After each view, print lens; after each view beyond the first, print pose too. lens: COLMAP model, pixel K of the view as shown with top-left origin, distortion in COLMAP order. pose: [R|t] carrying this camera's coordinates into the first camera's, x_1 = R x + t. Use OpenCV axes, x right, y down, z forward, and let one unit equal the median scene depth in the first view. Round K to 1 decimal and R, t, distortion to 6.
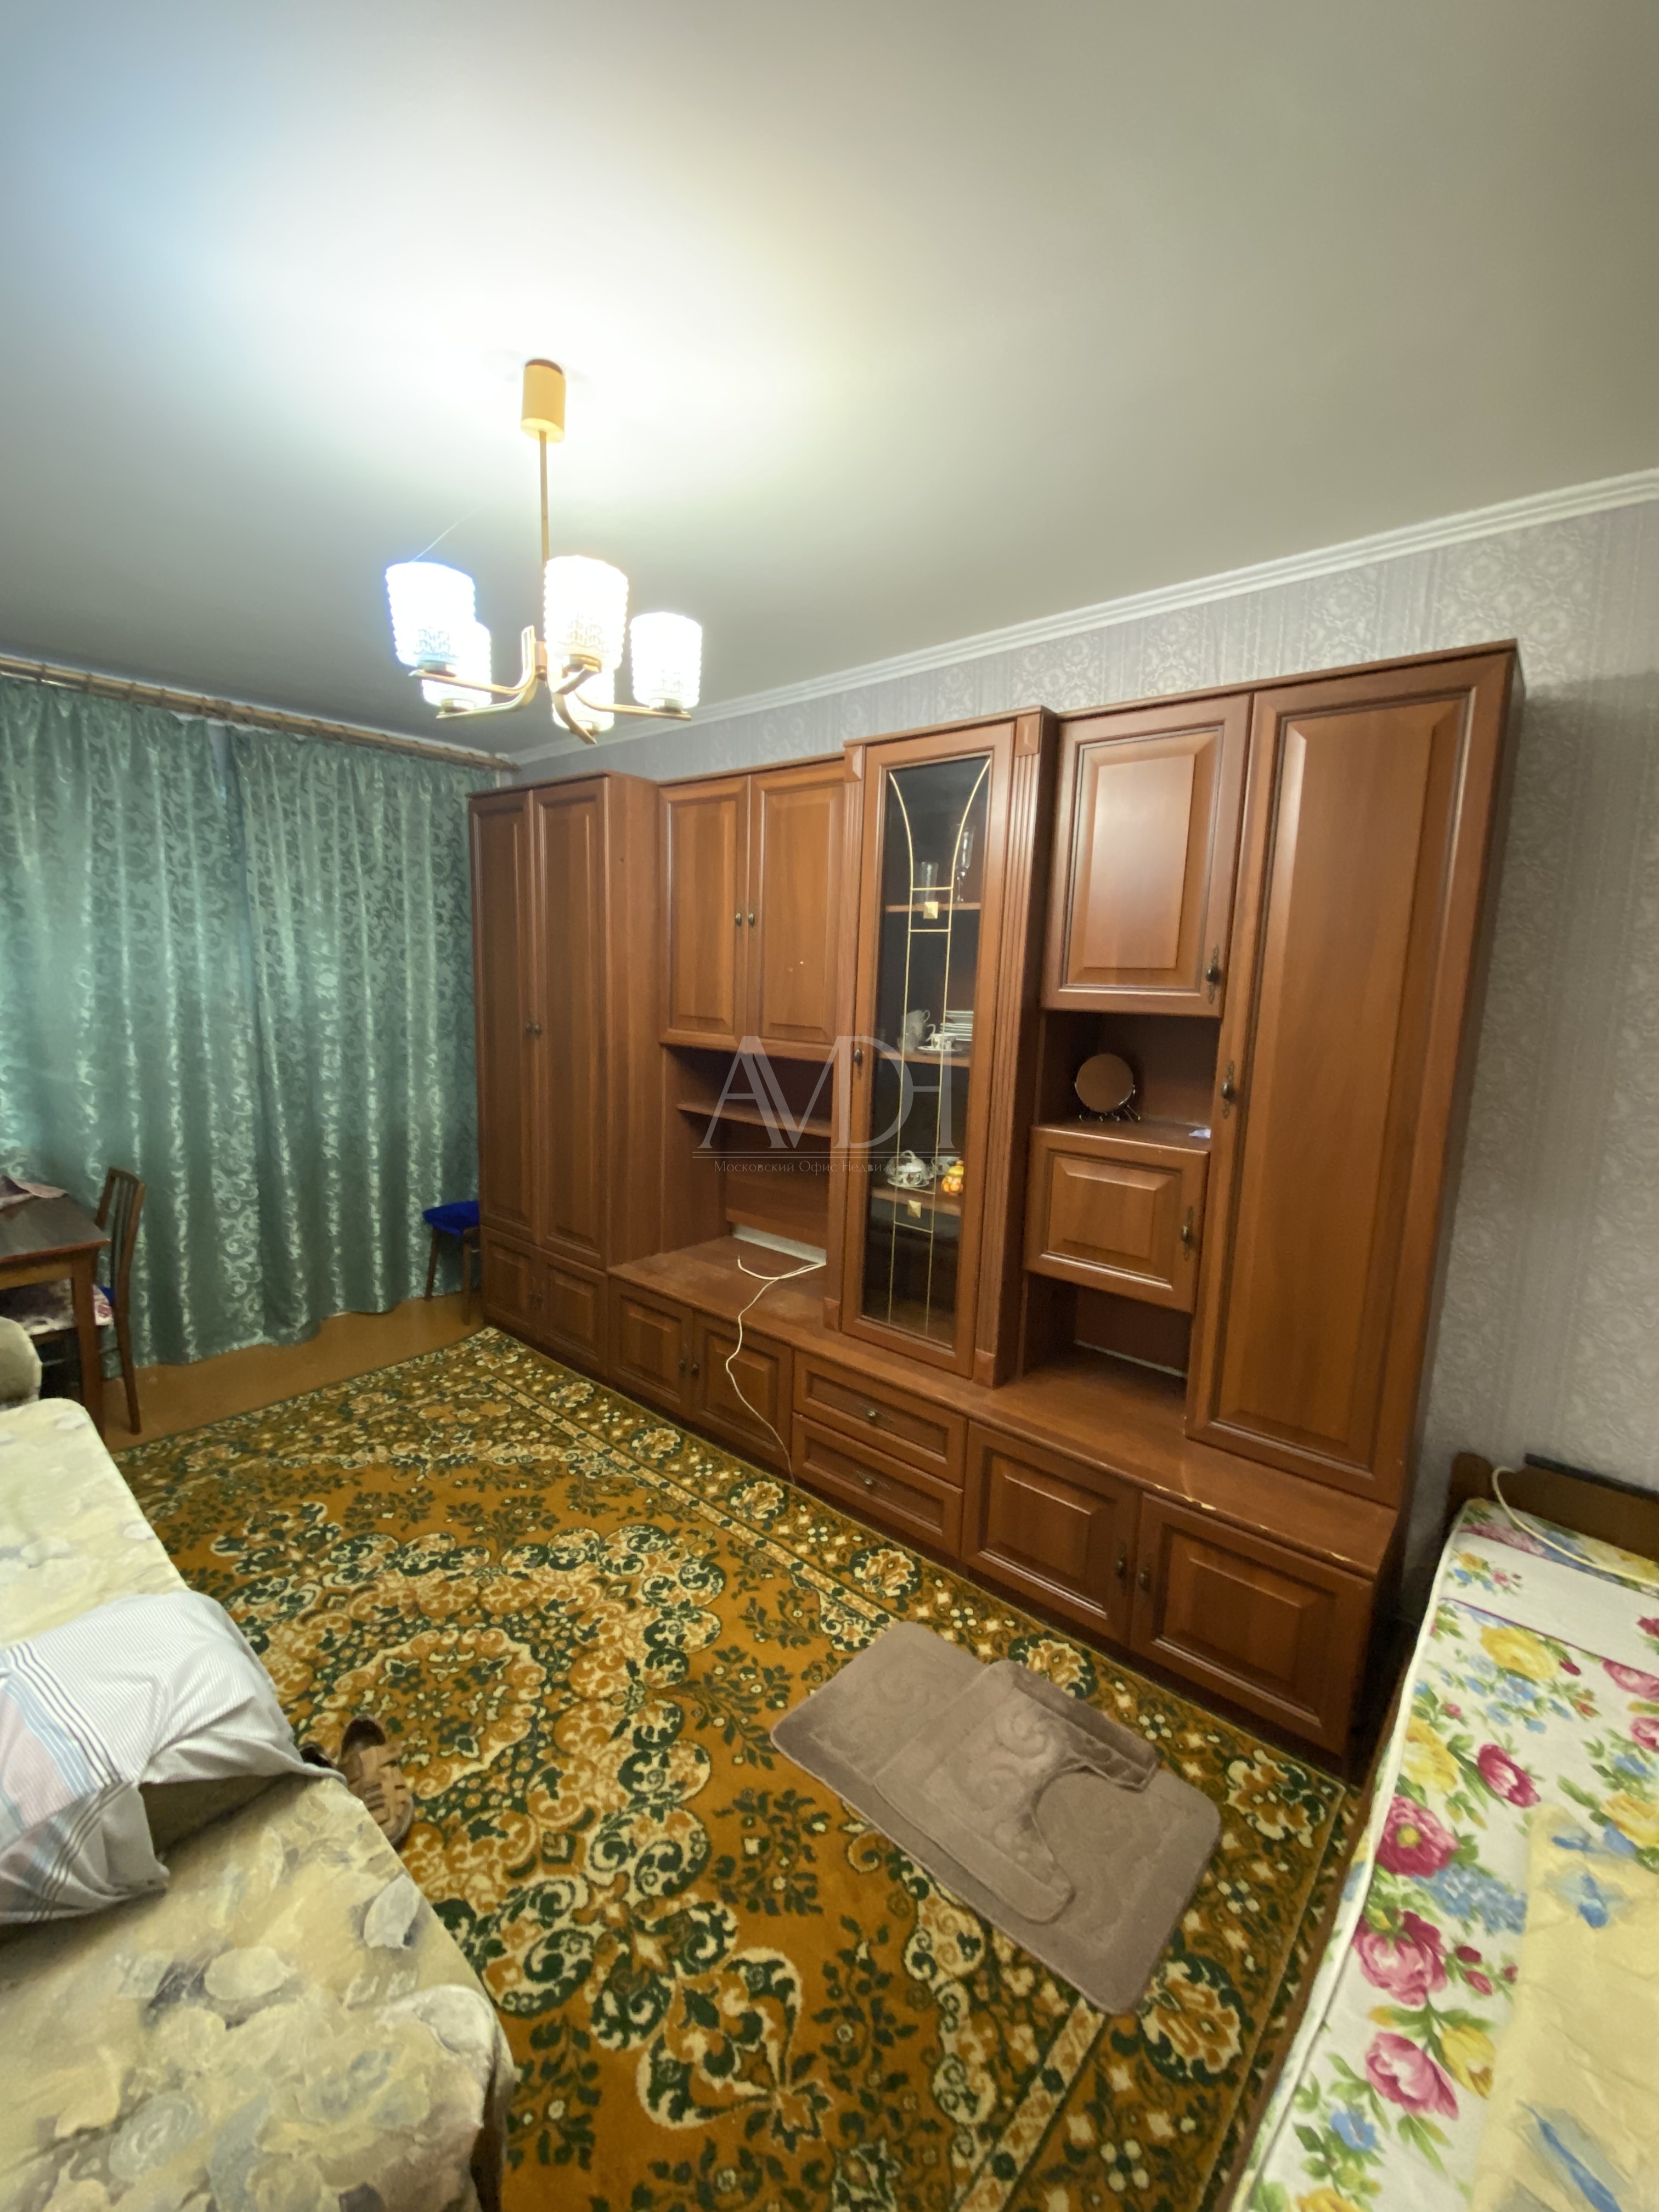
lens RADIAL K [[890.8, 0, 831.7], [0, 890.8, 1103.5], [0, 0, 1]] dist [0.010297, -0.016315]
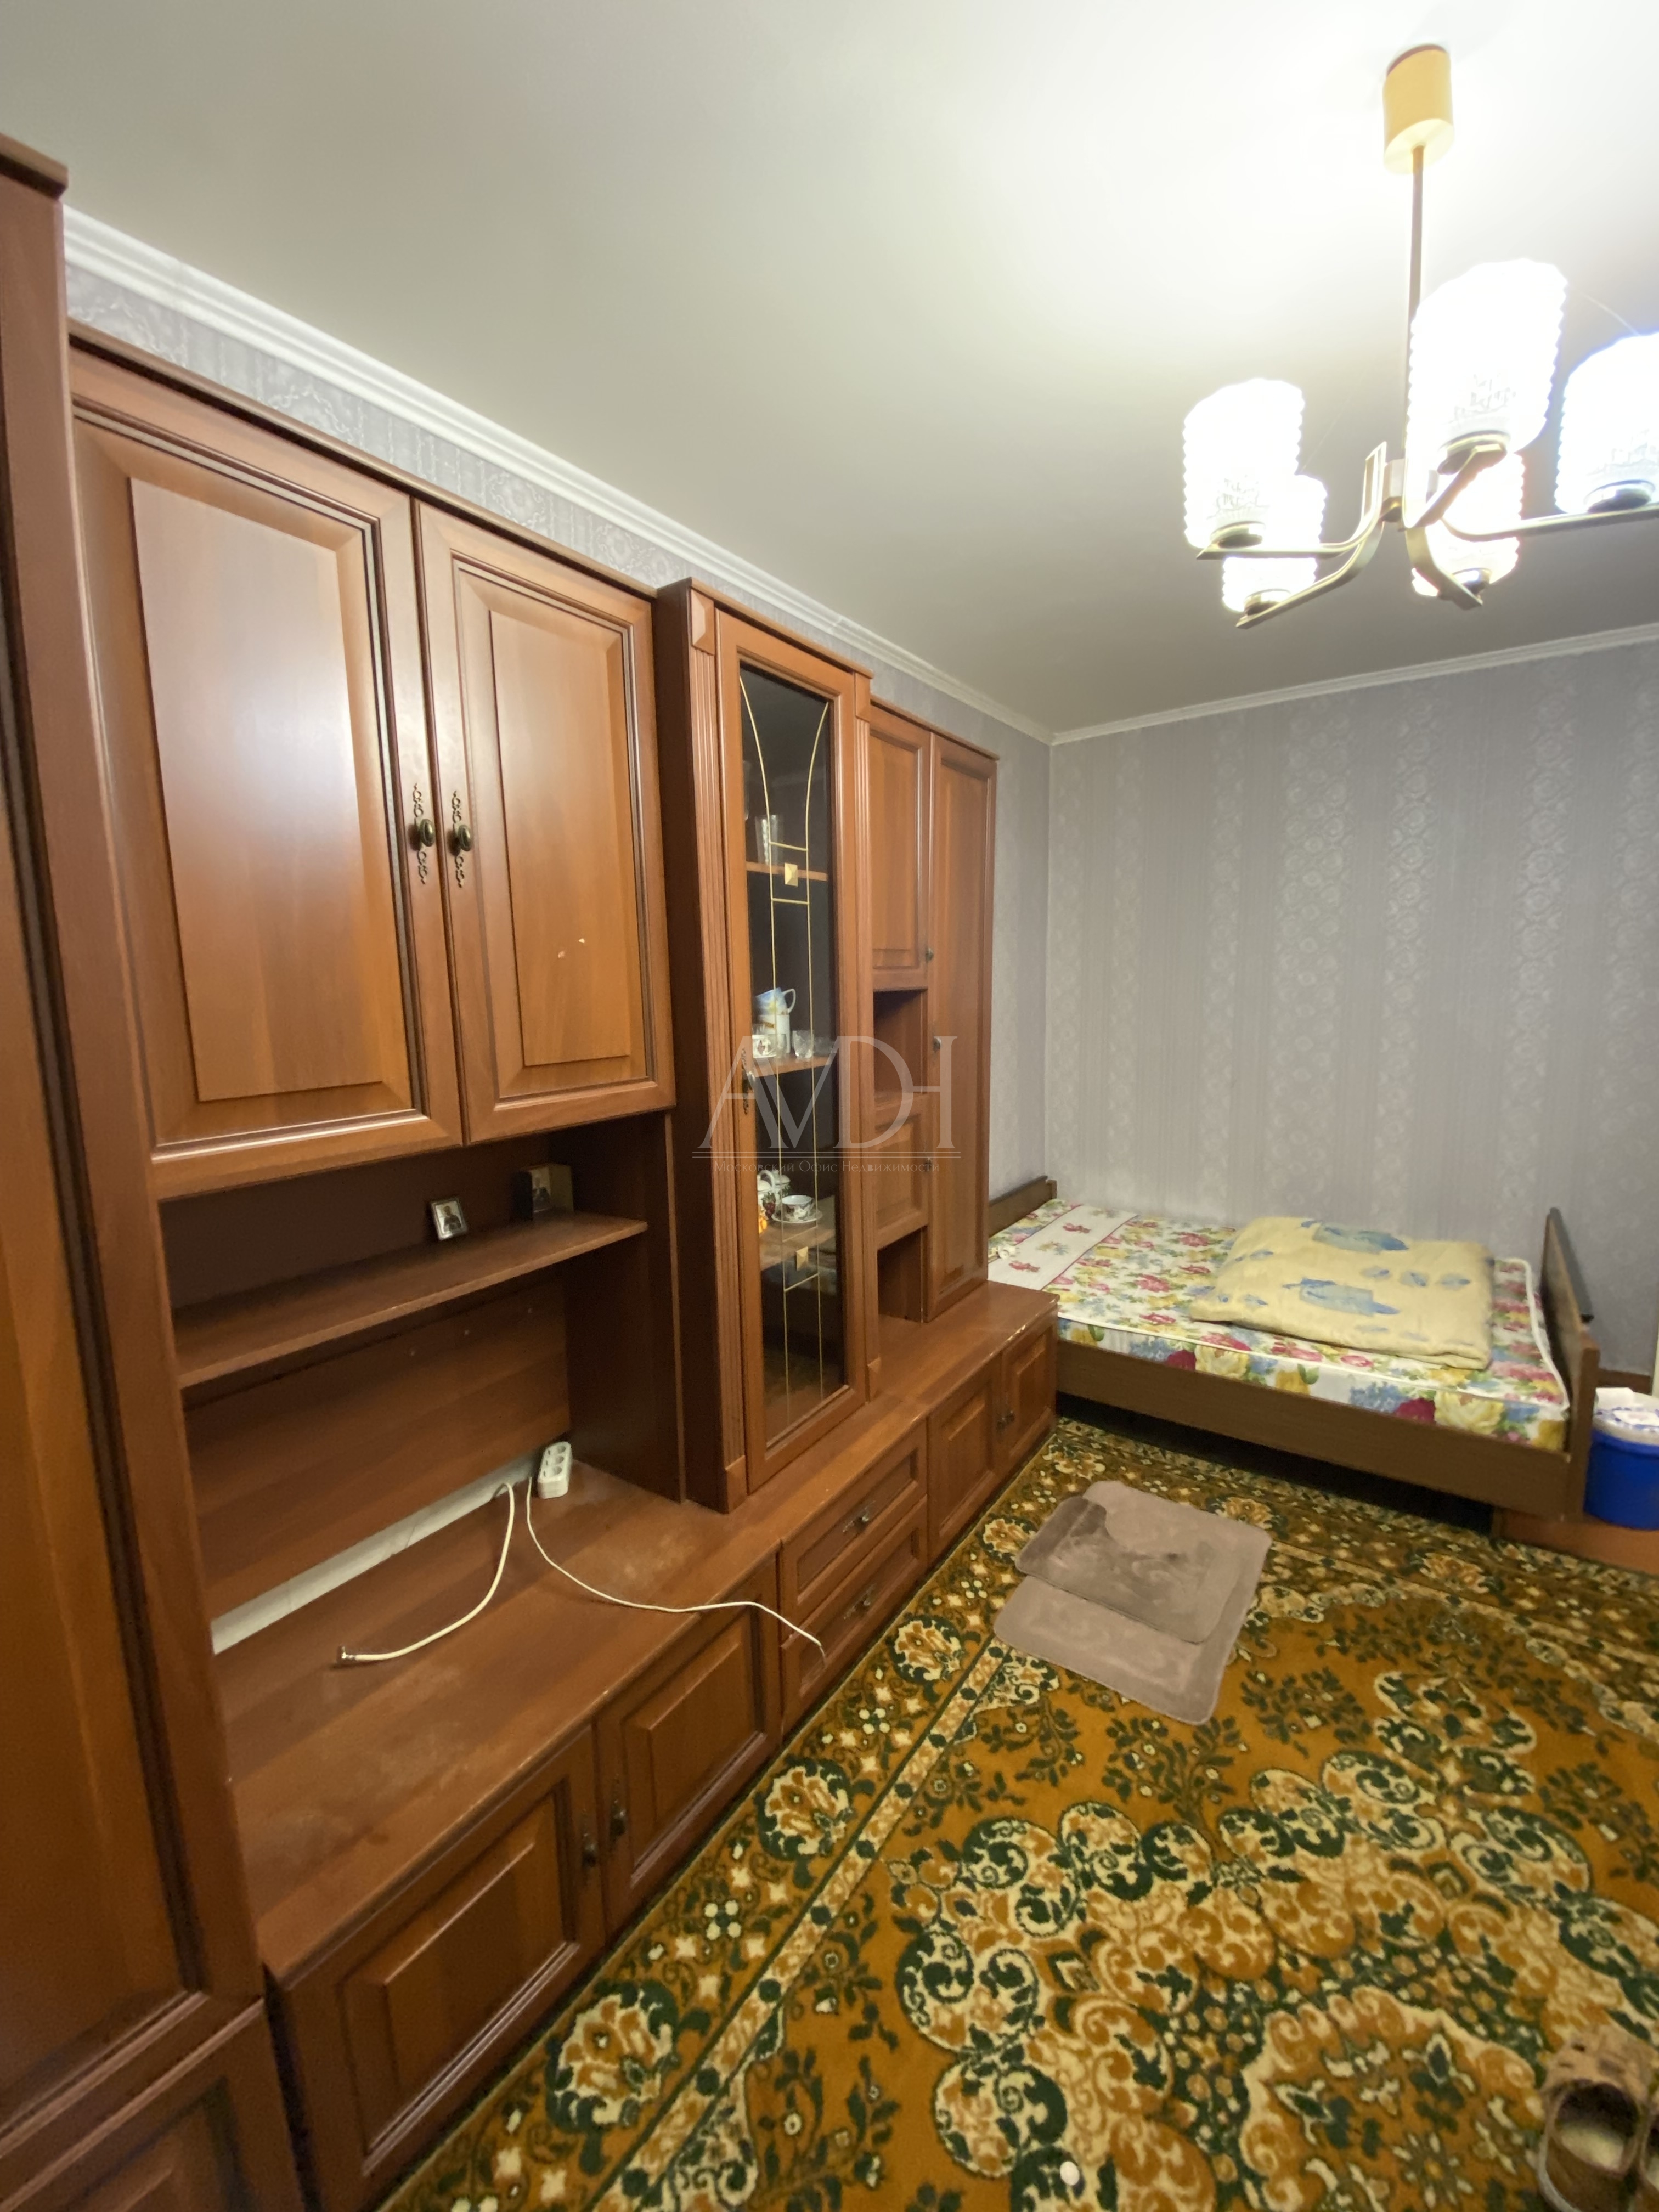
lens RADIAL K [[890.8, 0, 831.7], [0, 890.8, 1103.5], [0, 0, 1]] dist [0.010297, -0.016315]
pose [[-0.098119, -0.177123, 0.979285, -0.815596], [0.166167, 0.967303, 0.191605, -0.199895], [-0.981204, 0.181526, -0.065479, 1.252385]]
